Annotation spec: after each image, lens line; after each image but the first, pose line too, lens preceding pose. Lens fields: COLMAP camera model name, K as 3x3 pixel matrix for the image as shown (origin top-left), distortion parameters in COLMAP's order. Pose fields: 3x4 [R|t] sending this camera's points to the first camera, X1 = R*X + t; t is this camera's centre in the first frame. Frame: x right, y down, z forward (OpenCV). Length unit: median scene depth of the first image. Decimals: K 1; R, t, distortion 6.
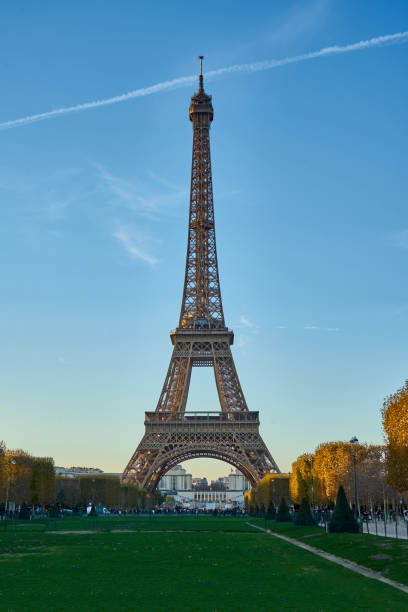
lens RADIAL K [[3341.4, 0, 204.9], [0, 3341.4, 305.1], [0, 0, 1]] dist [-1.586962, 0.000000]
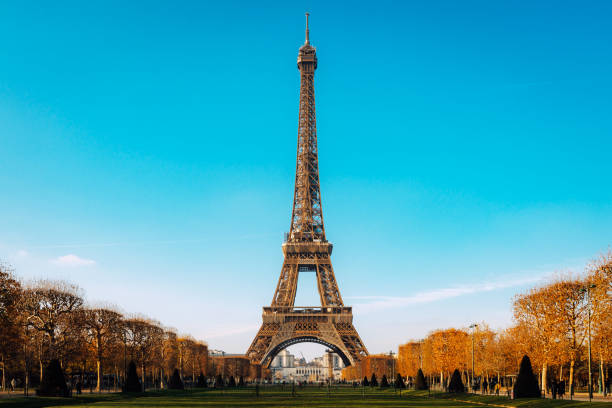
lens RADIAL K [[3425.4, 0, 306.5], [0, 3425.4, 132.6], [0, 0, 1]] dist [-3.877155, 0.000000]
pose [[0.999994, 0.003019, -0.001558, 0.000719], [-0.003043, 0.999877, -0.015366, -0.014326], [0.001512, 0.015371, 0.999881, -0.285445]]
